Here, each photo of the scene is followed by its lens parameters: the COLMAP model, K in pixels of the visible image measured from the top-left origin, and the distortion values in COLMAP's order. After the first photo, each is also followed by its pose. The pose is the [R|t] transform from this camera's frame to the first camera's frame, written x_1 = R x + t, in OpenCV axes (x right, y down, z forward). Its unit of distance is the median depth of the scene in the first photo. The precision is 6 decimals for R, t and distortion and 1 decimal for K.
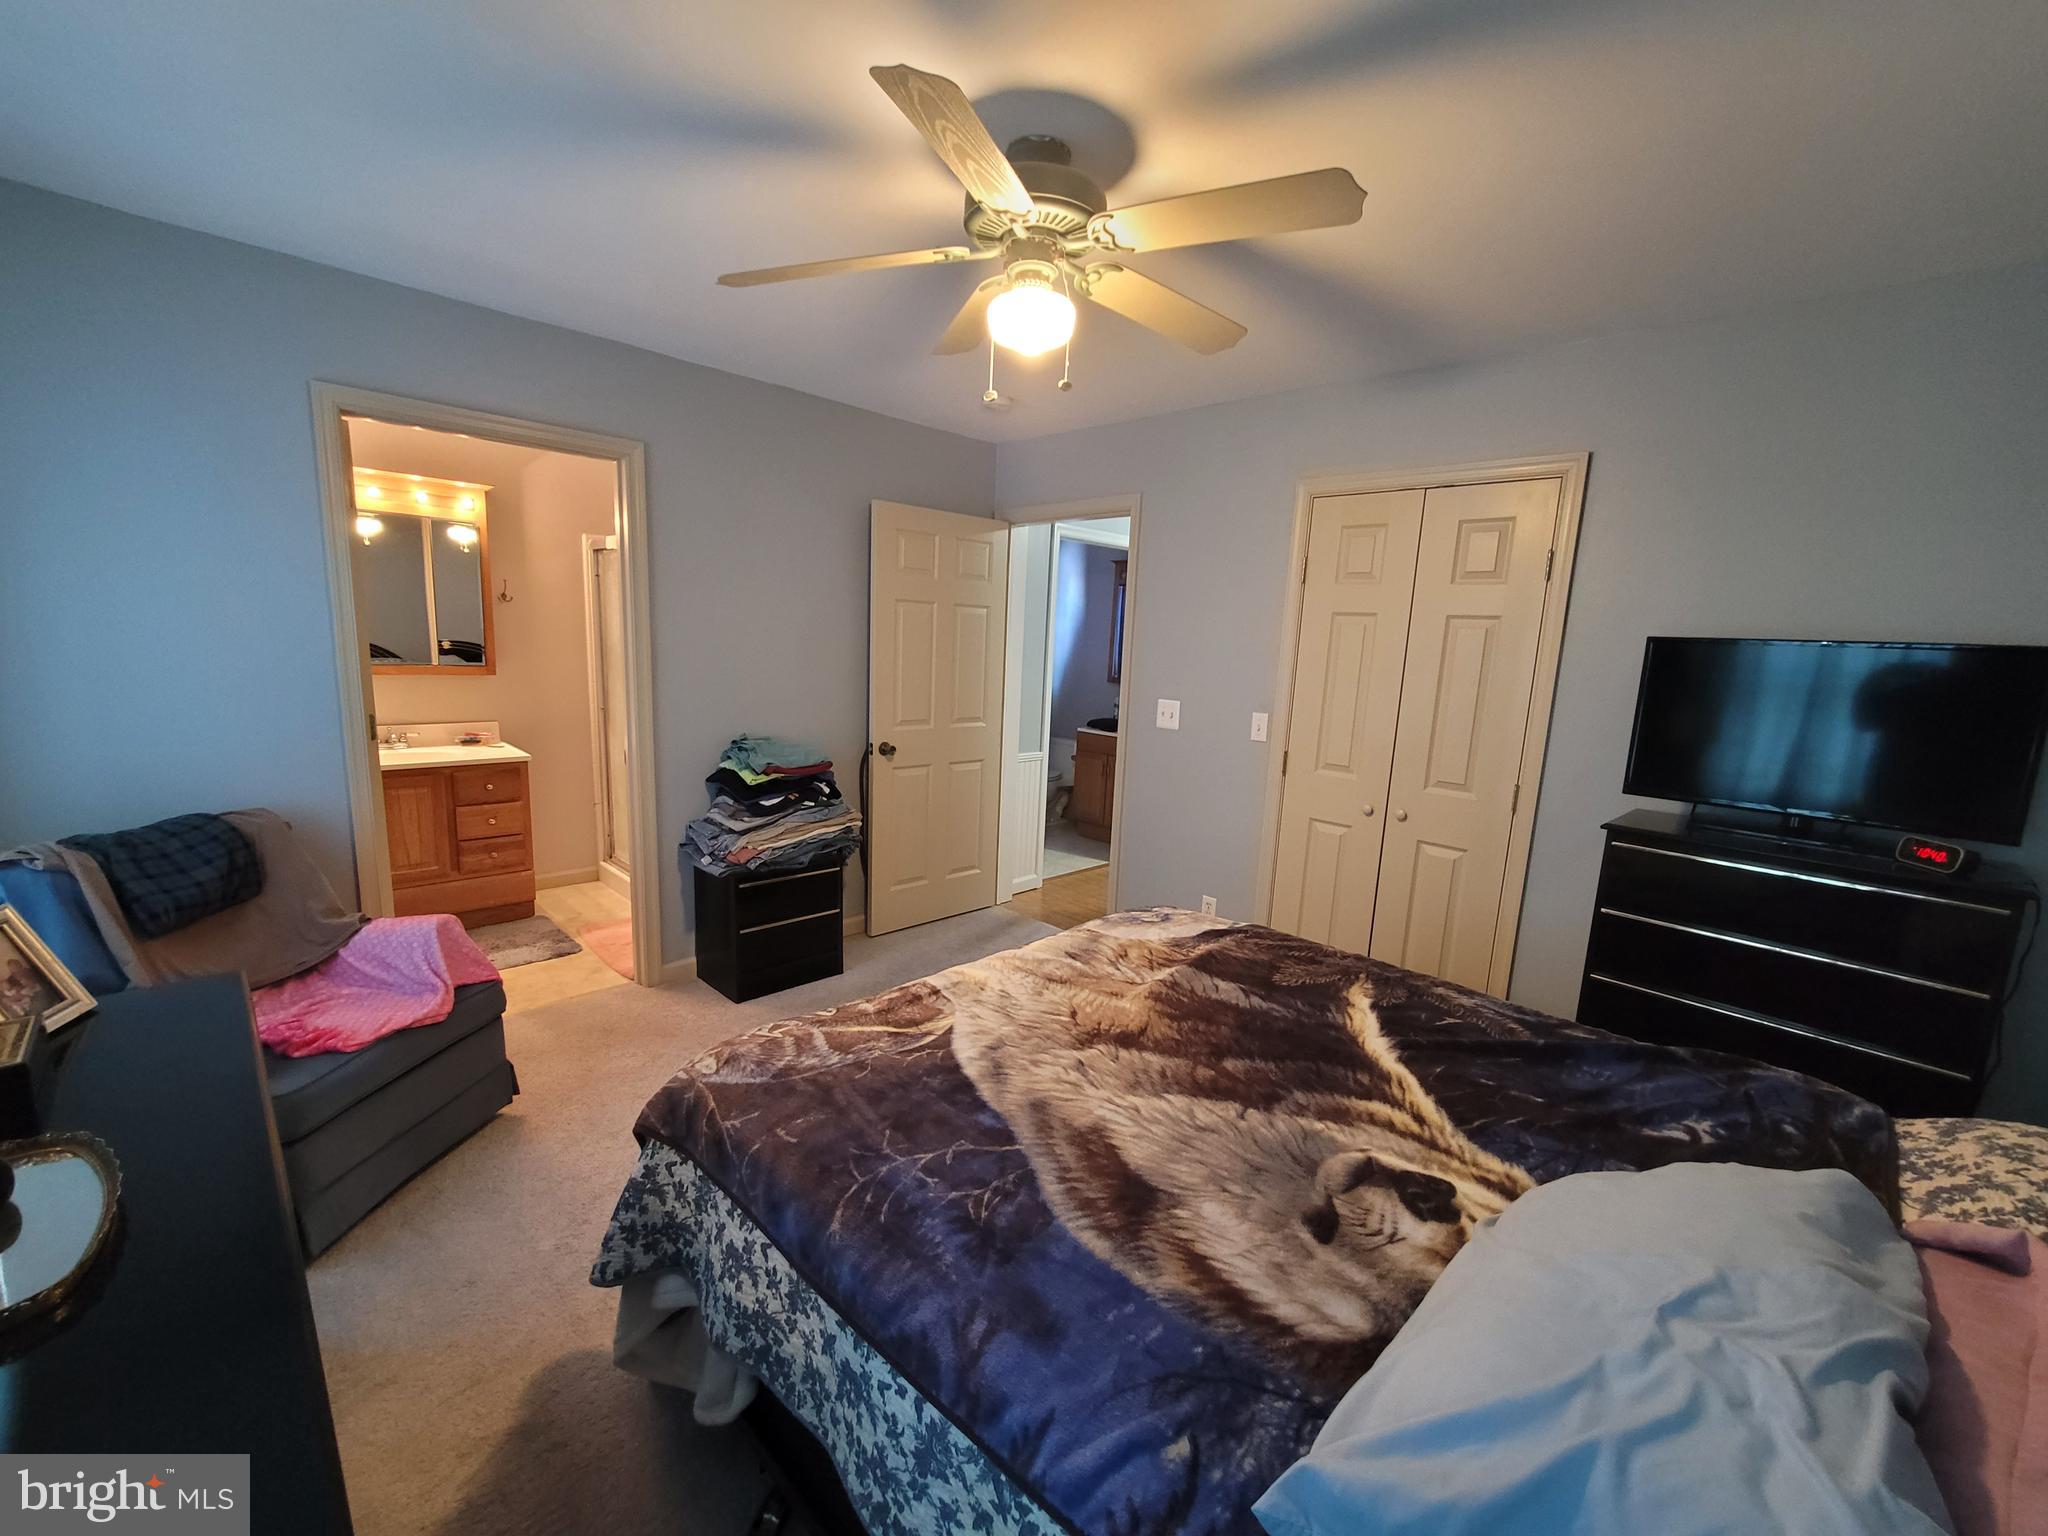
lens RADIAL K [[838.0, 0, 1024.0], [0, 838.0, 768.0], [0, 0, 1]] dist [0.000212, -0.000008]
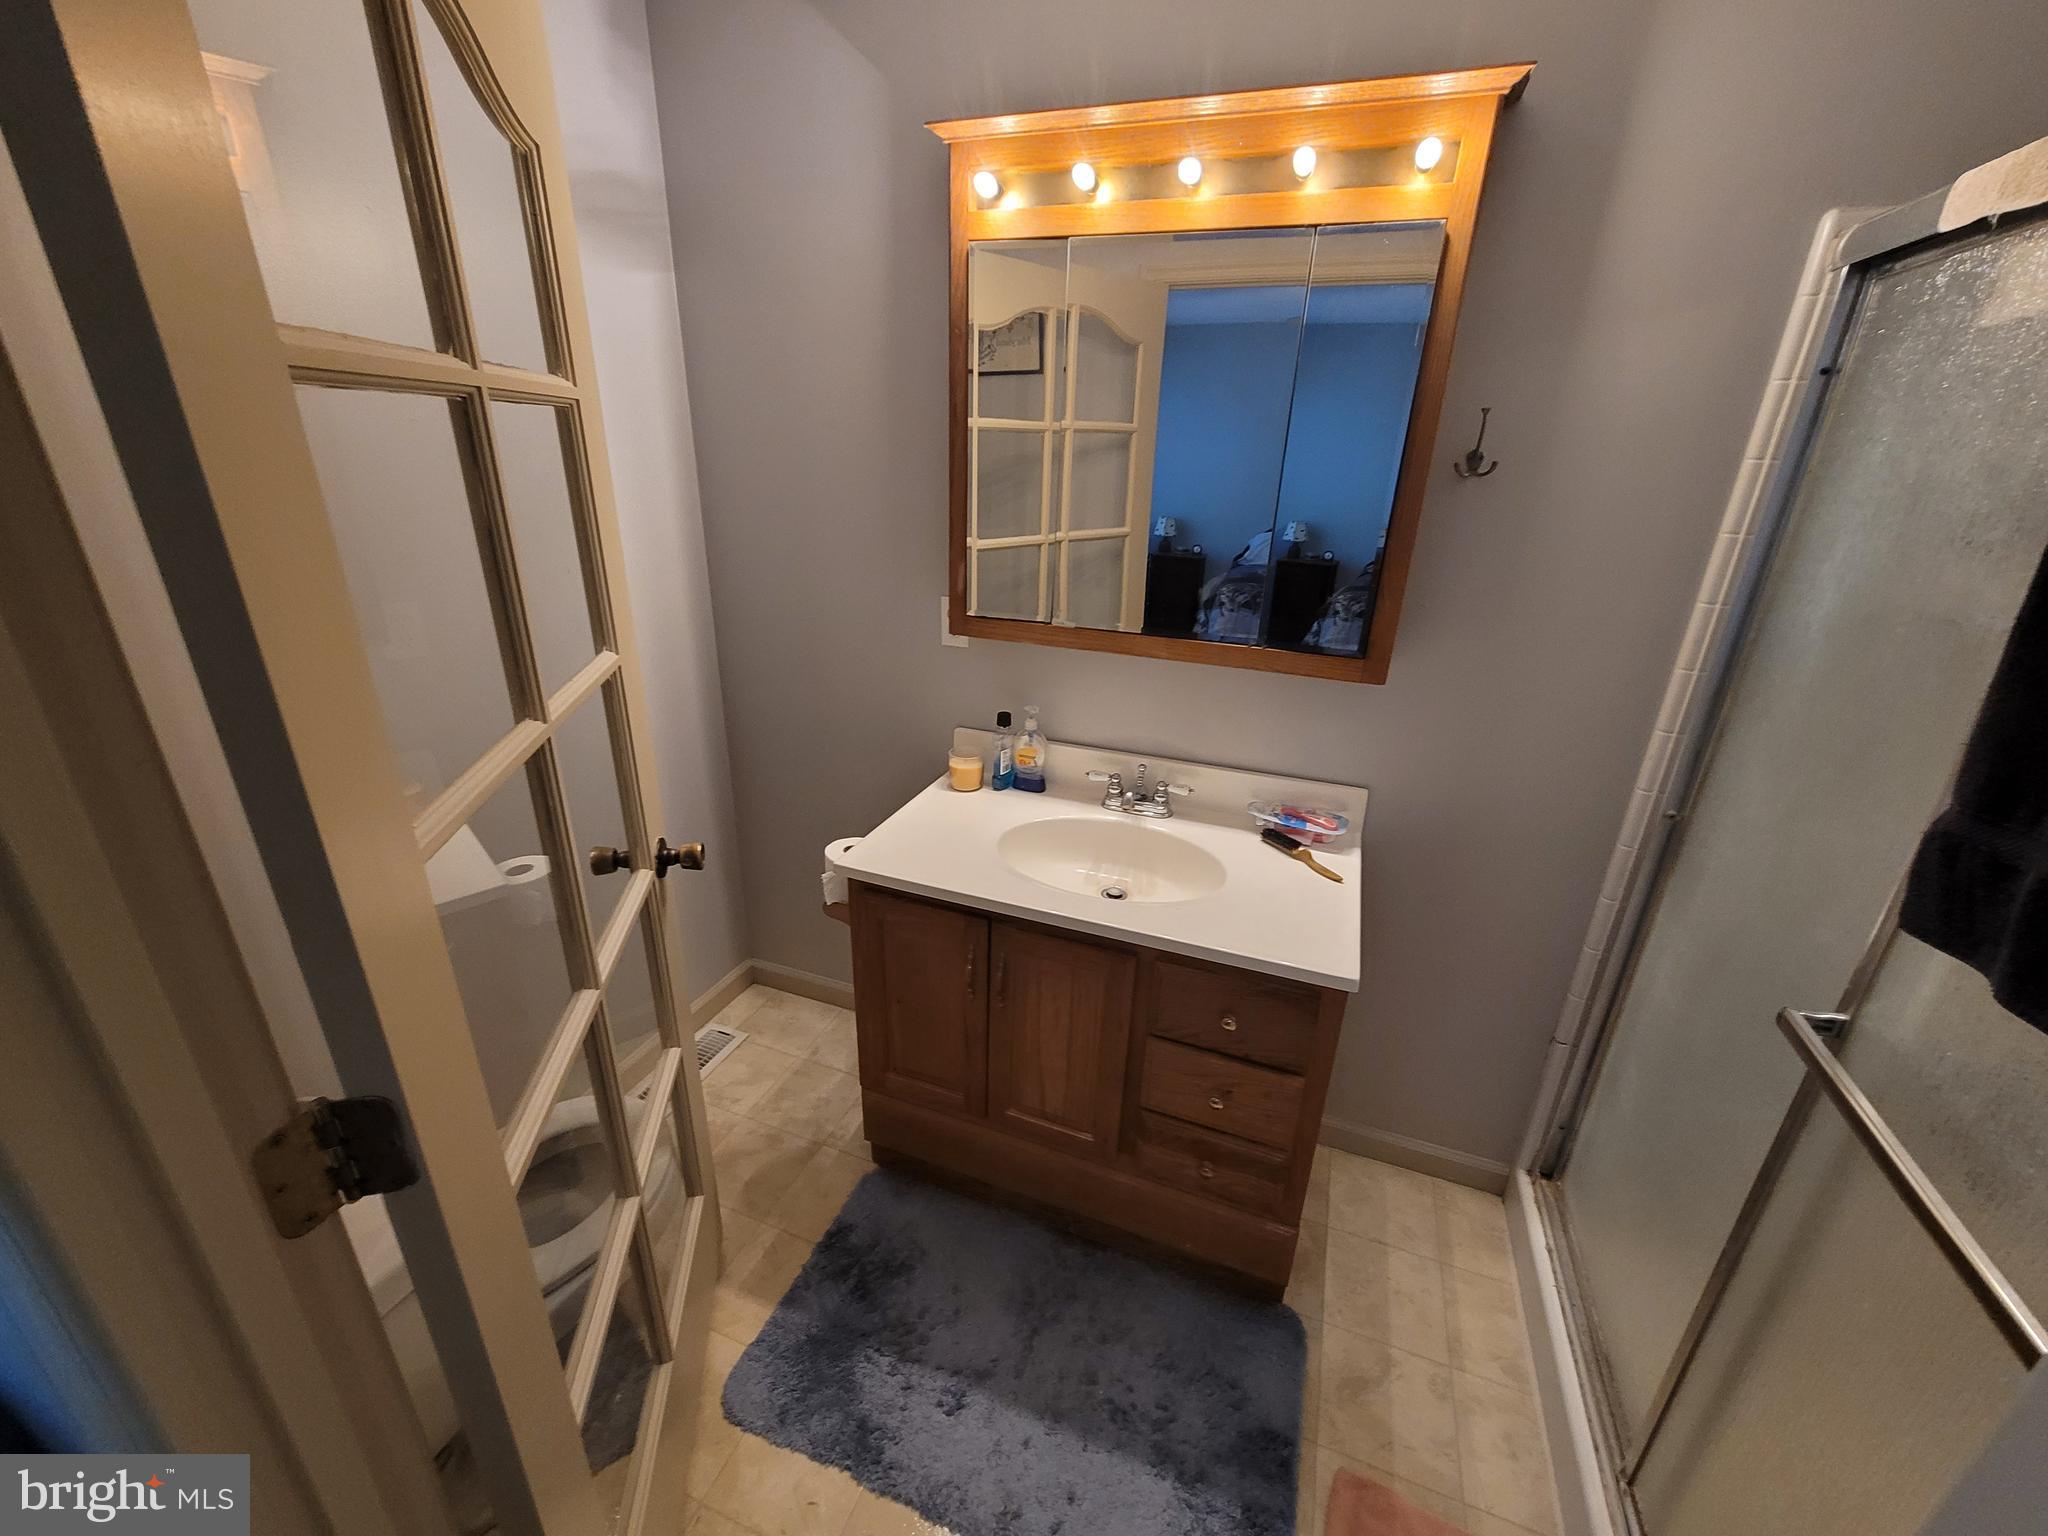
lens RADIAL K [[838.0, 0, 1024.0], [0, 838.0, 768.0], [0, 0, 1]] dist [0.000212, -0.000008]
pose [[0.410975, 0.313786, -0.855943, -0.367825], [-0.163868, 0.949032, 0.269232, -0.149850], [0.896798, 0.029614, 0.441447, 0.696644]]
